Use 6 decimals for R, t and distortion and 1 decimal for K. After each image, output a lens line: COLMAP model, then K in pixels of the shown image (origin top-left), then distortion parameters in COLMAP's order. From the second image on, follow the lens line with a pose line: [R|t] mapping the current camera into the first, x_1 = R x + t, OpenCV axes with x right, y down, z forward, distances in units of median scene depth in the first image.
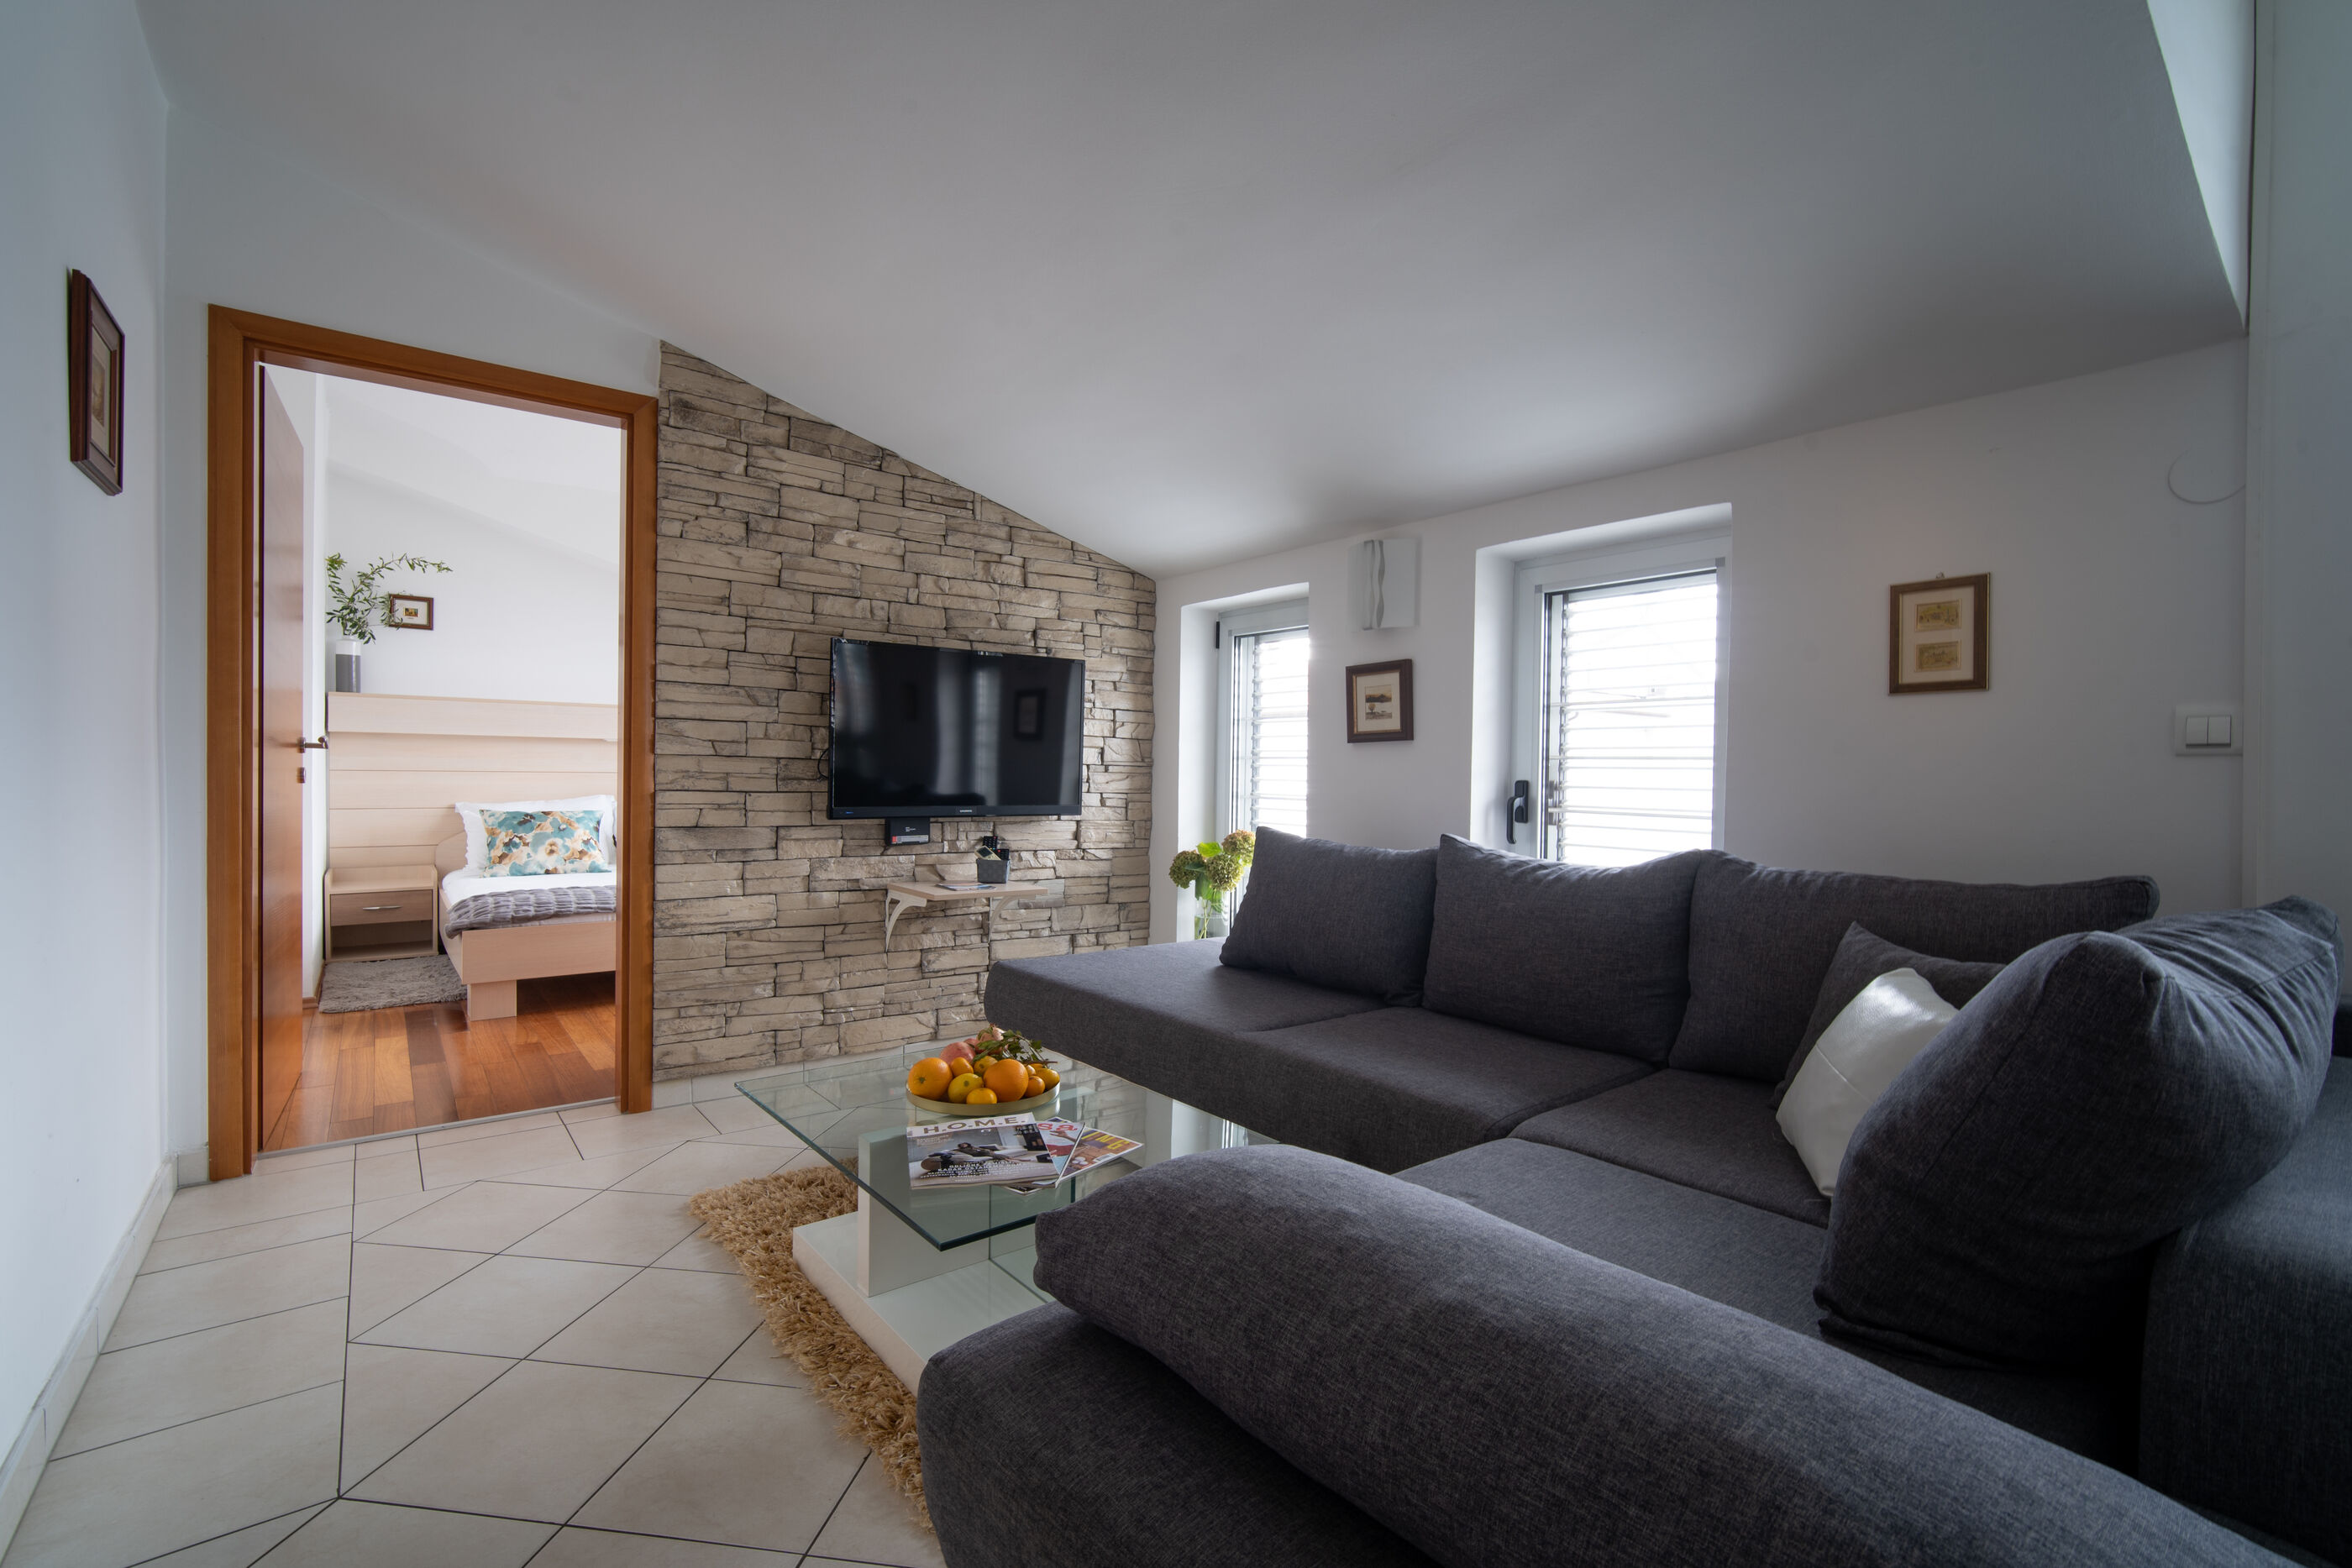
lens RADIAL K [[1031.4, 0, 1160.4], [0, 1031.4, 788.2], [0, 0, 1]] dist [-0.013022, 0.004103]
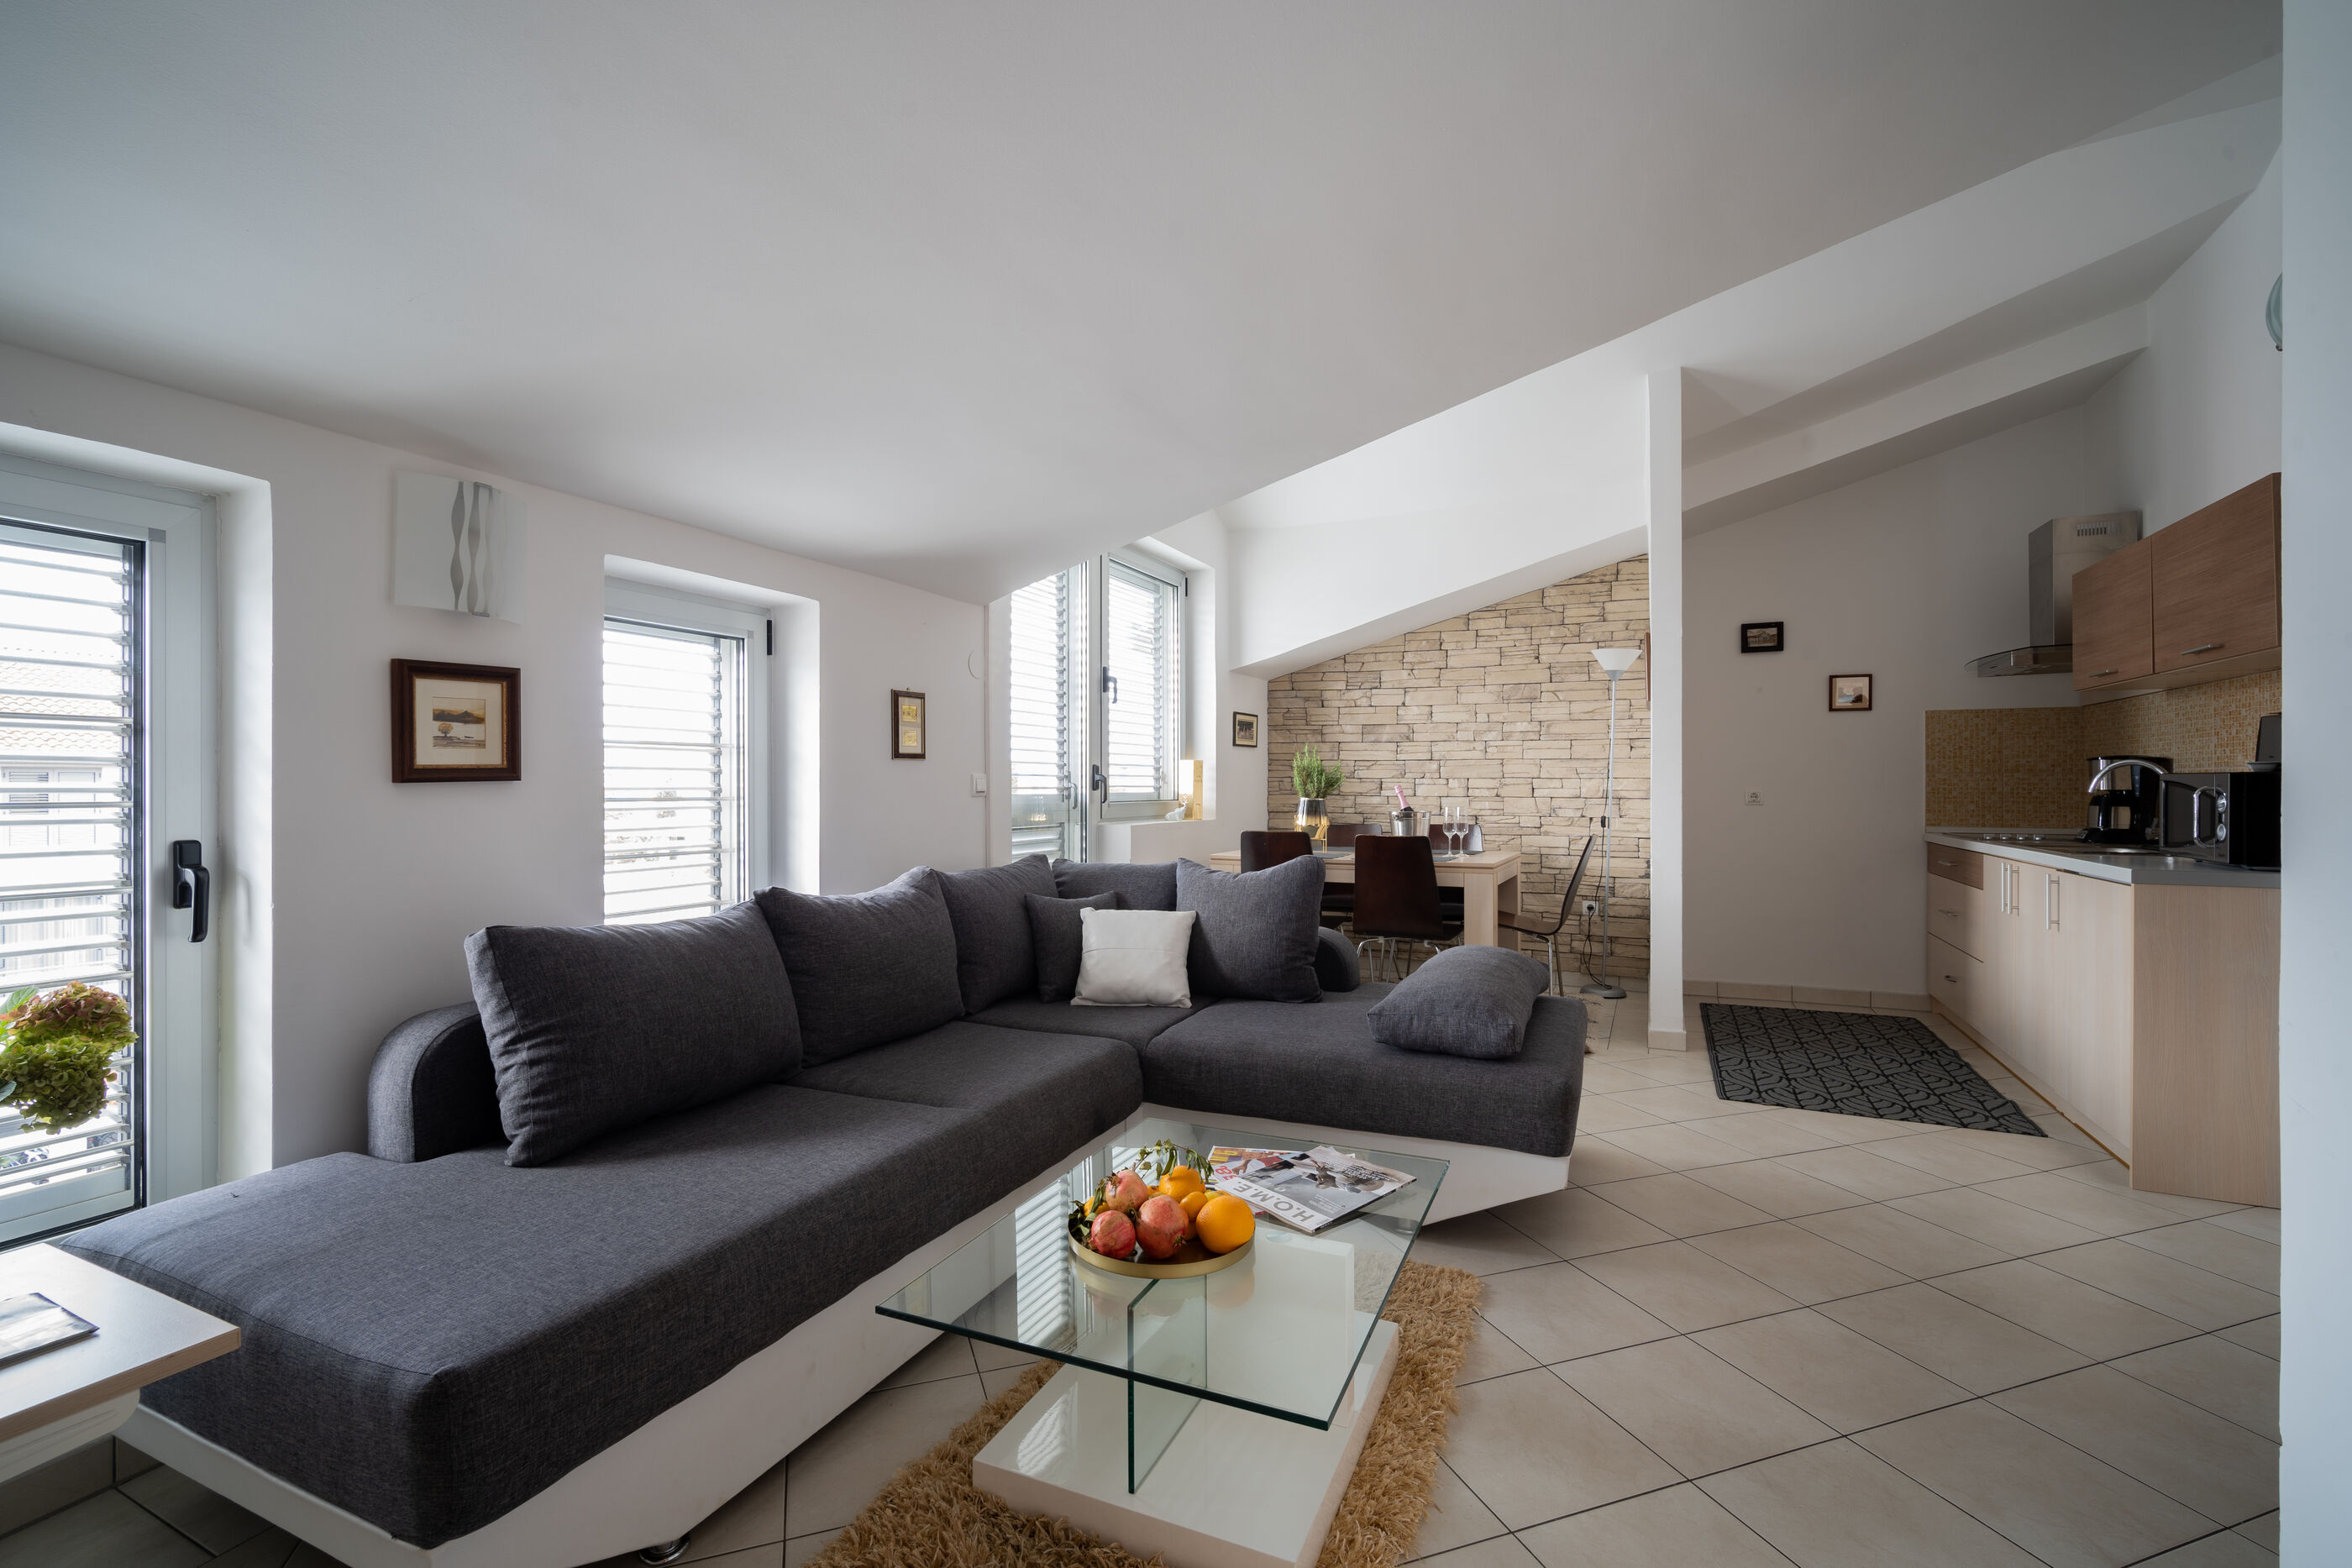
lens RADIAL K [[1026.5, 0, 1160.5], [0, 1026.5, 788.3], [0, 0, 1]] dist [-0.012724, 0.005824]
pose [[-0.444562, -0.015594, 0.895612, -0.523772], [0.009053, 0.999719, 0.021901, -0.045871], [-0.895702, 0.017844, -0.444296, 0.795300]]
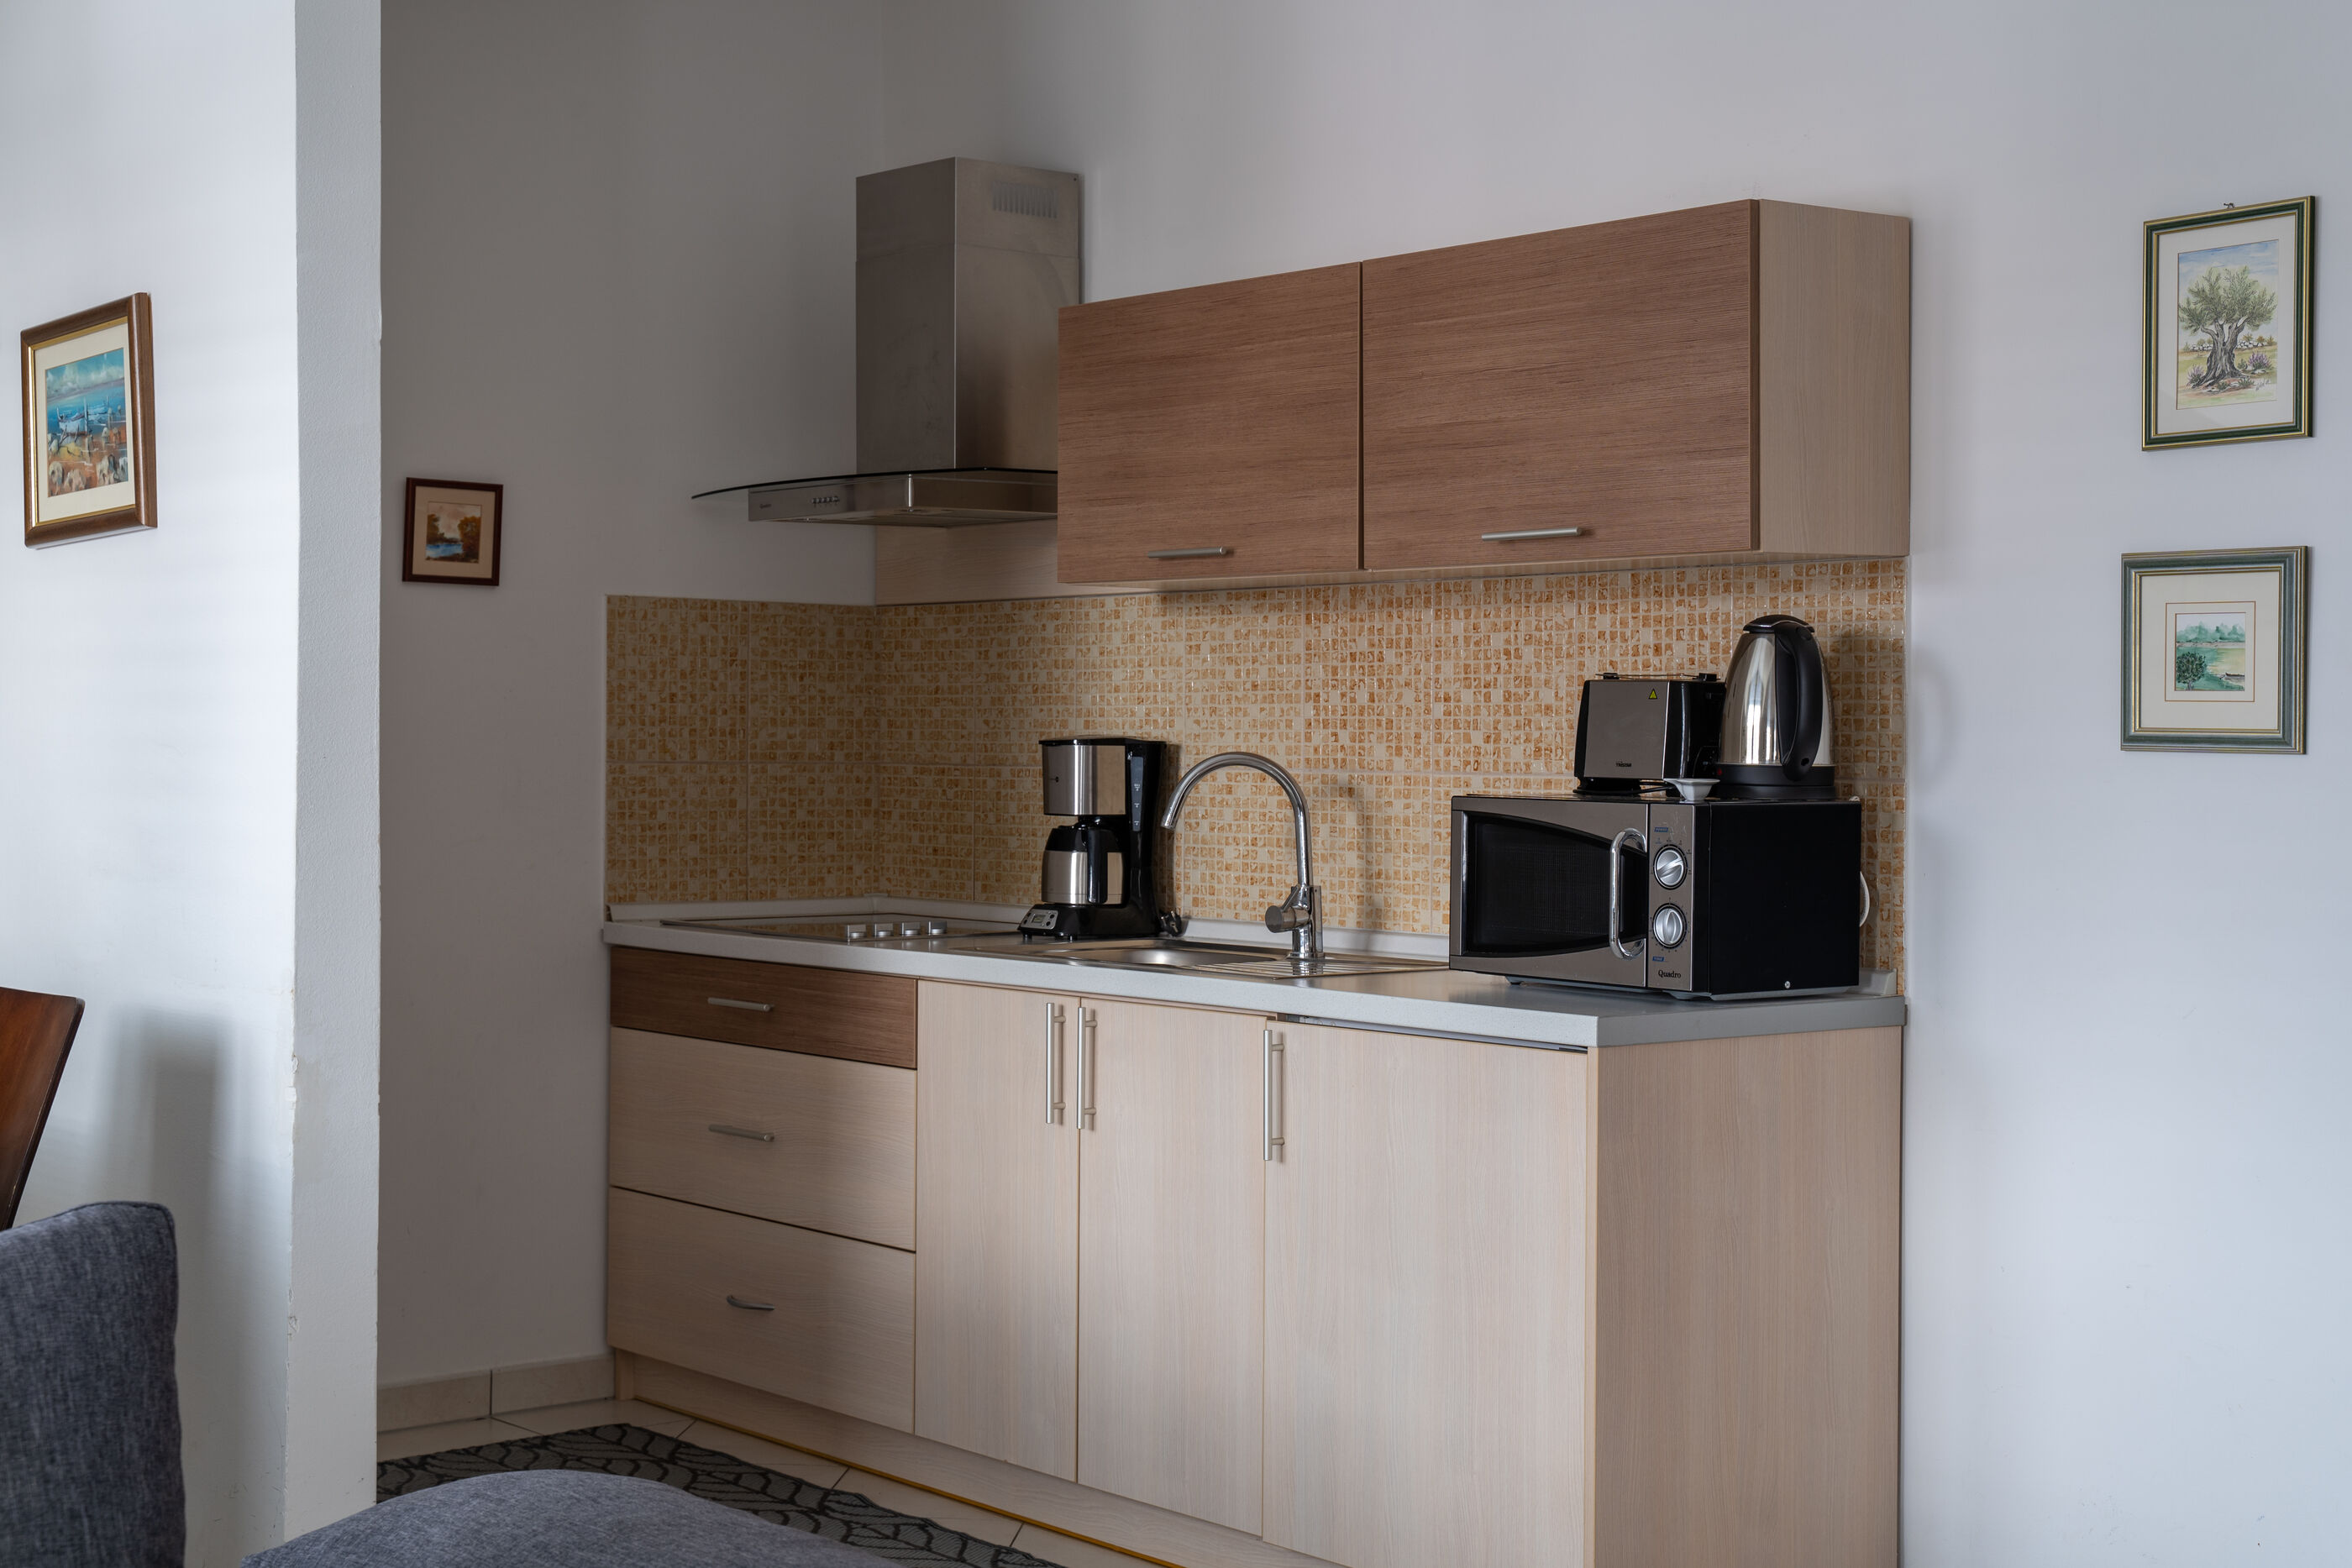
lens RADIAL K [[3273.8, 0, 1101.0], [0, 3273.8, 788.1], [0, 0, 1]] dist [0.034233, 0.377209]
pose [[-0.999617, -0.024343, -0.013181, 0.034899], [-0.024719, 0.999269, 0.029158, -0.068785], [0.012462, 0.029473, -0.999488, 0.920380]]
